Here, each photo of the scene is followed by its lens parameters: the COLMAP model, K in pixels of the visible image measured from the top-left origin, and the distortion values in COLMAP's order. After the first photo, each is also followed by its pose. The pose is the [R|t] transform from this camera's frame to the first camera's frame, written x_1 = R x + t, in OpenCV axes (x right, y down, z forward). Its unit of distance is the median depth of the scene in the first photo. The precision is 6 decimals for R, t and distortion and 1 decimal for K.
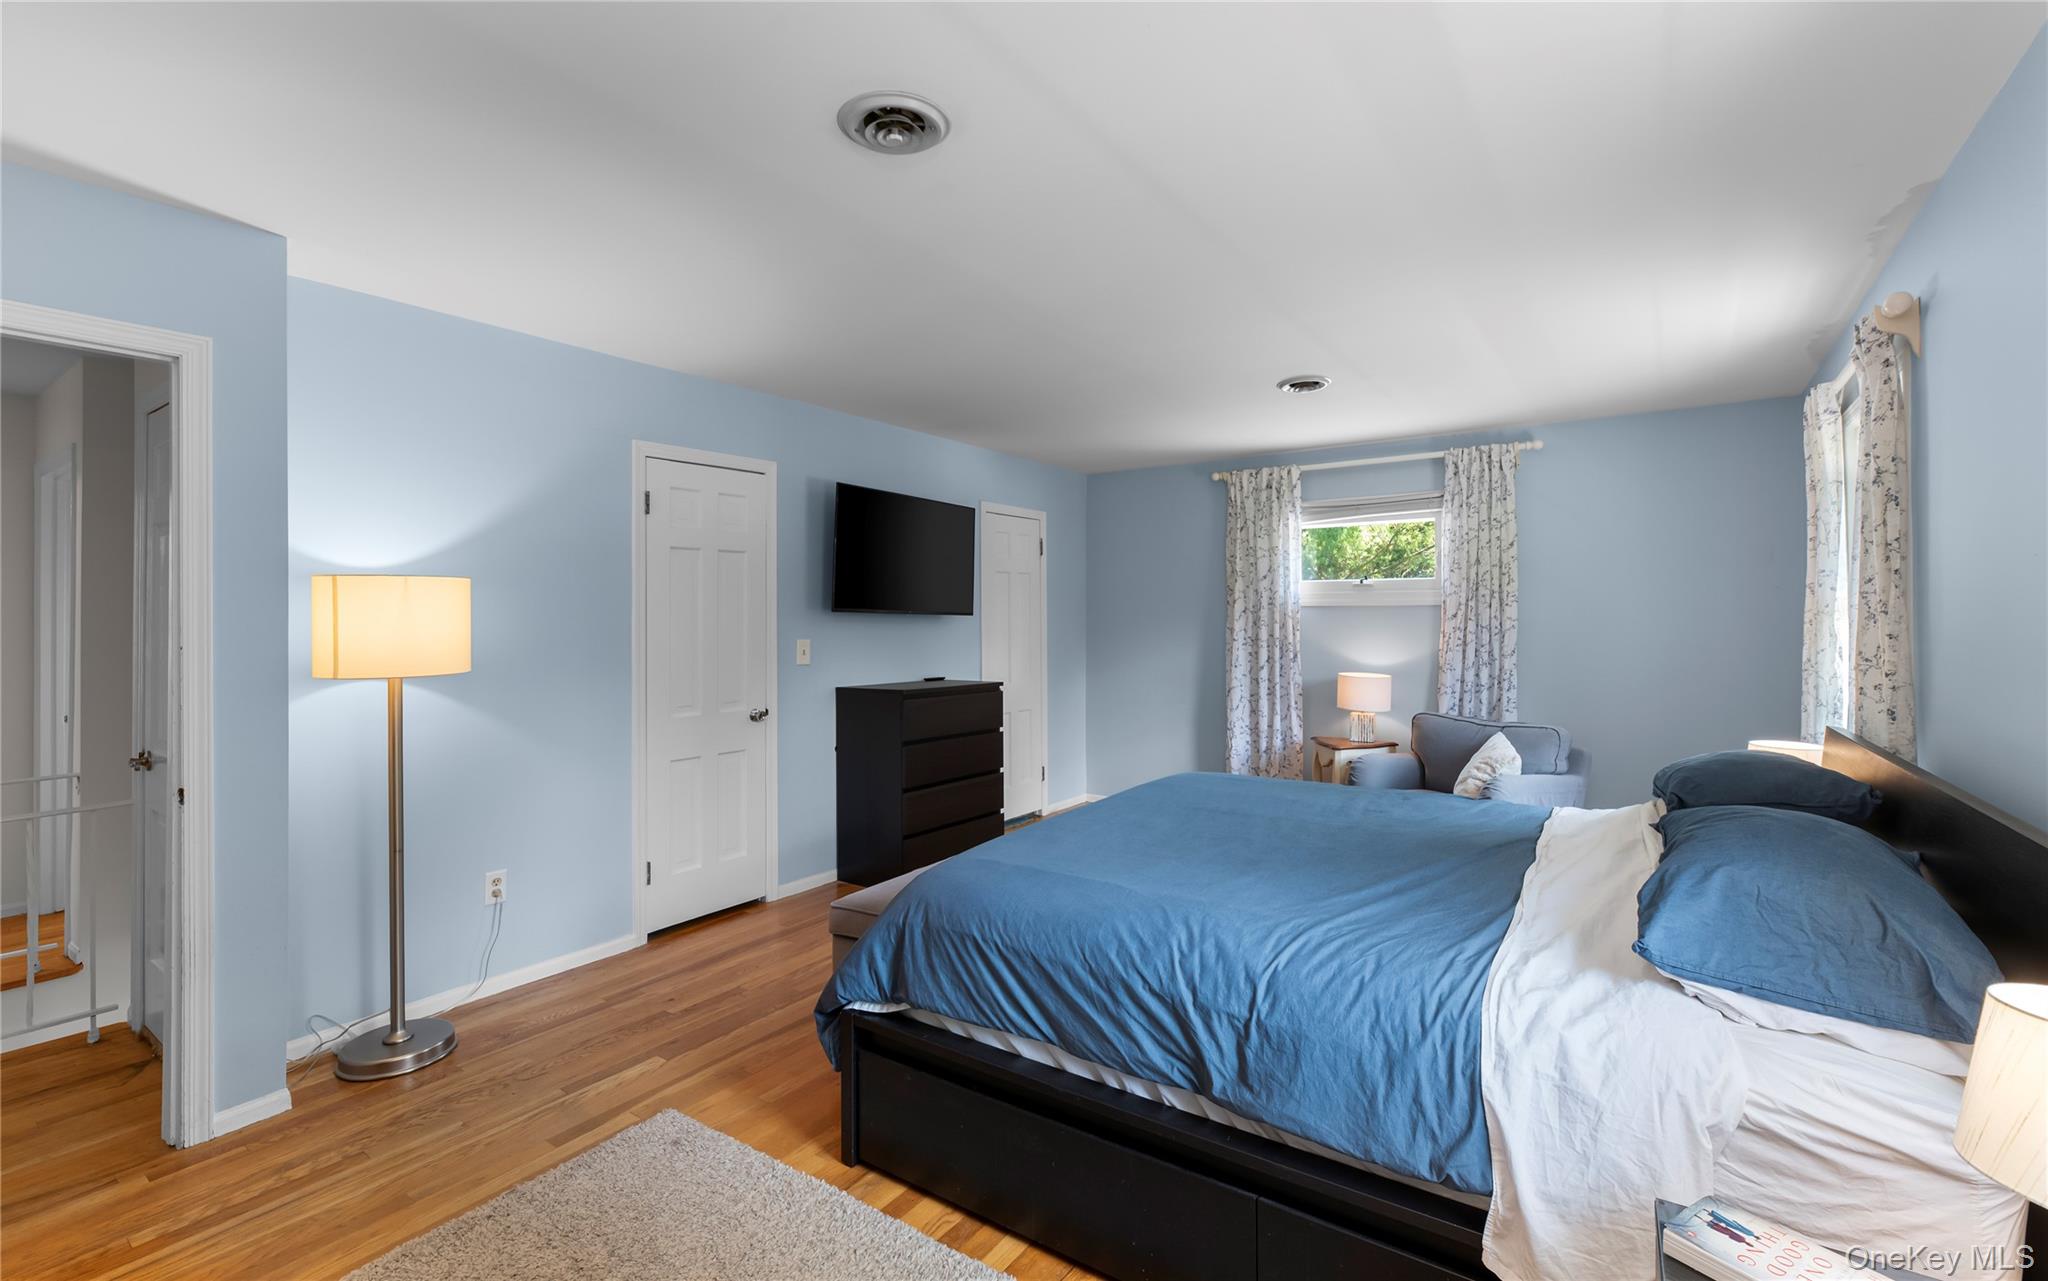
lens RADIAL K [[887.5, 0, 1027.5], [0, 887.5, 621.2], [0, 0, 1]] dist [0.000517, -0.000009]
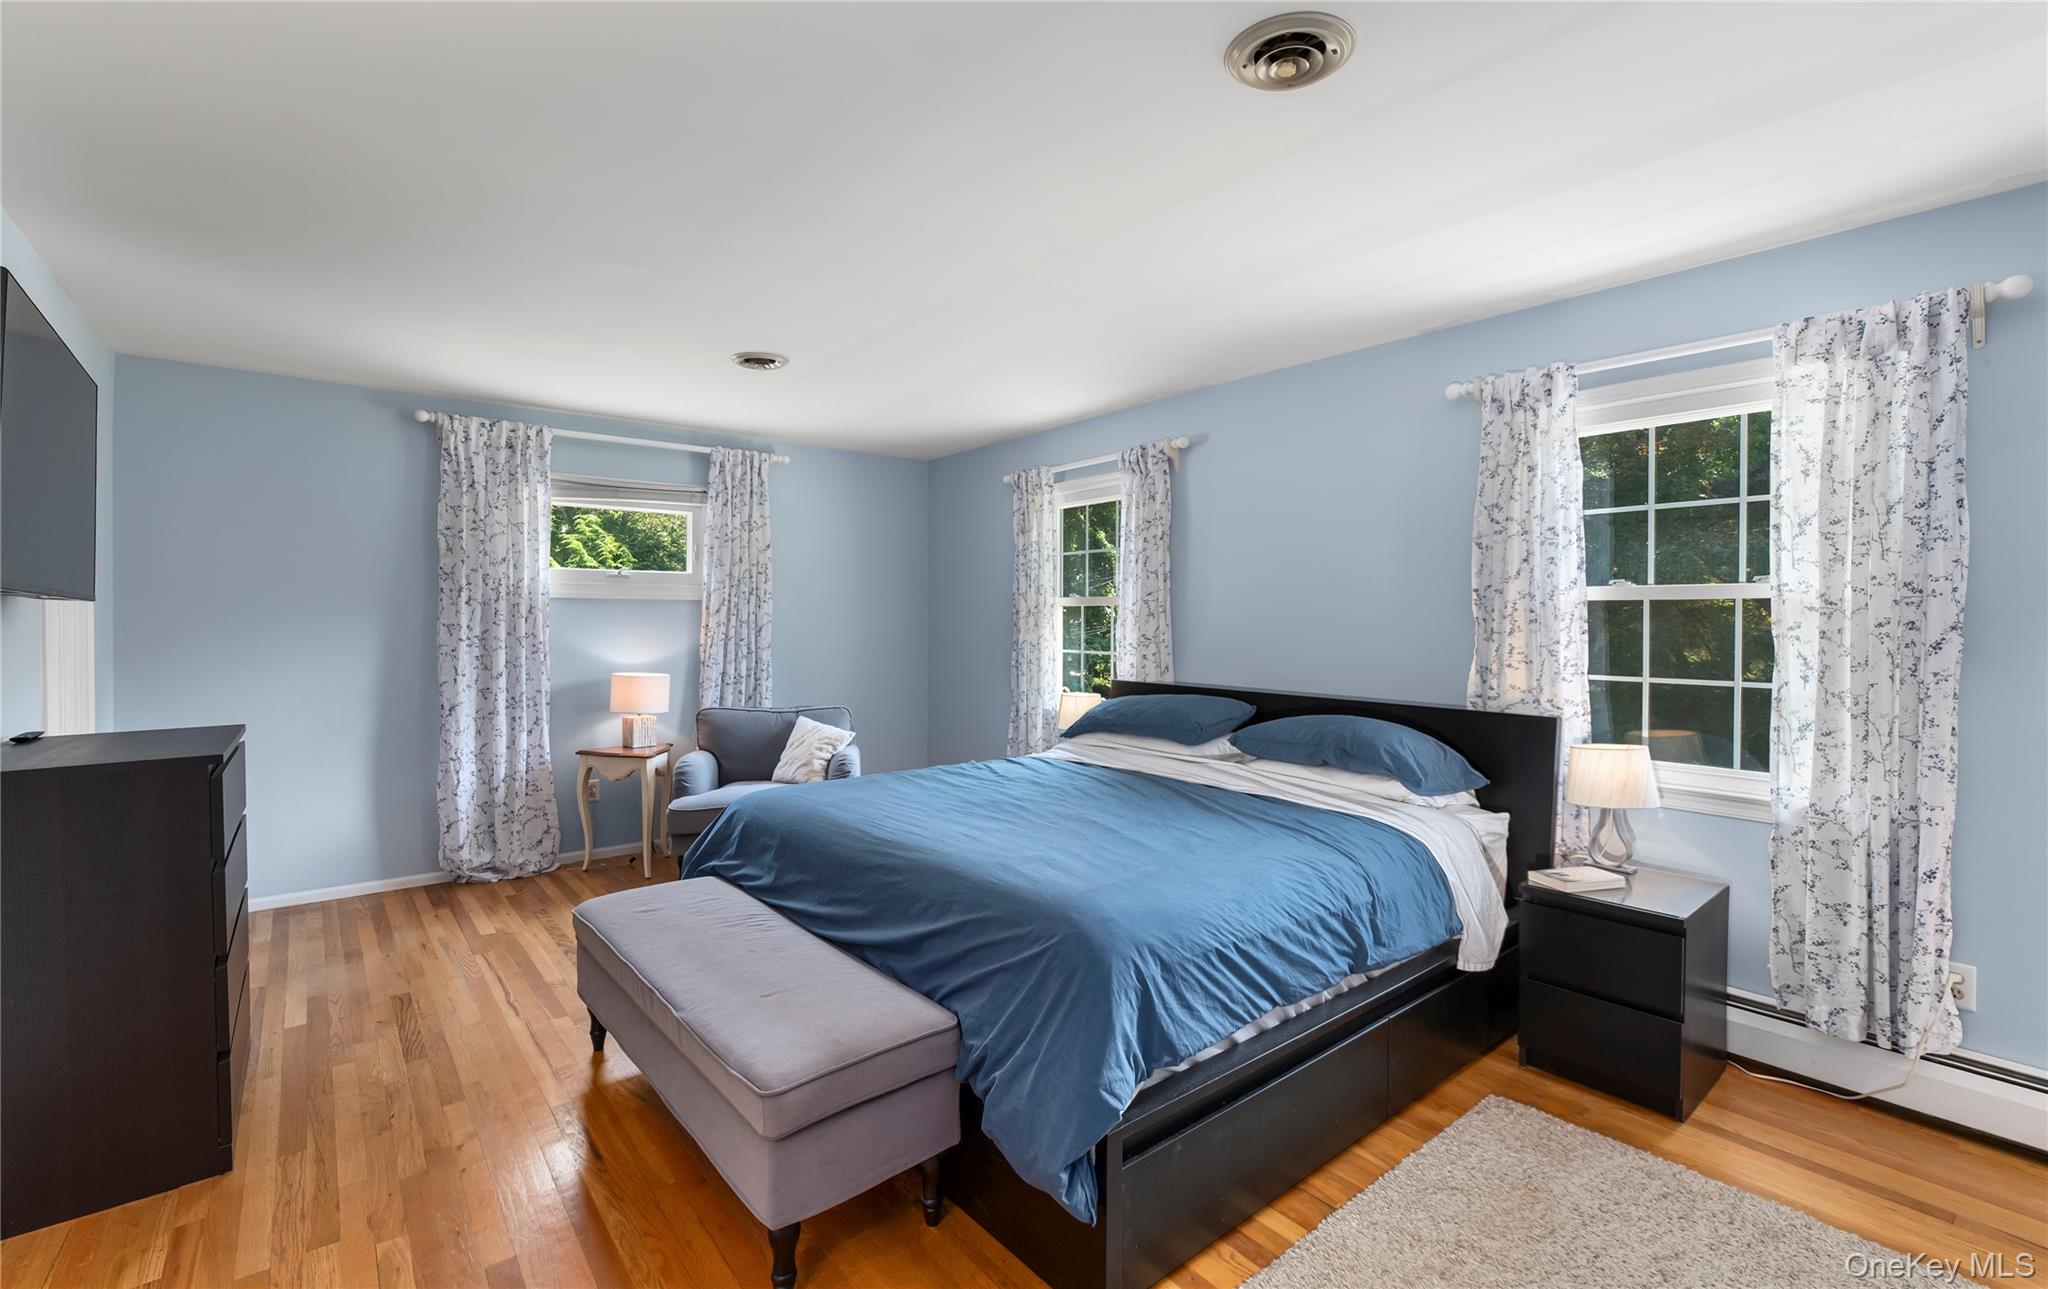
lens RADIAL K [[887.5, 0, 1025.8], [0, 887.5, 640.5], [0, 0, 1]] dist [0.000517, -0.000009]
pose [[0.279497, -0.021117, 0.959914, -0.400683], [-0.002634, 0.999737, 0.022760, 0.003468], [-0.960143, -0.008890, 0.279368, 0.369404]]
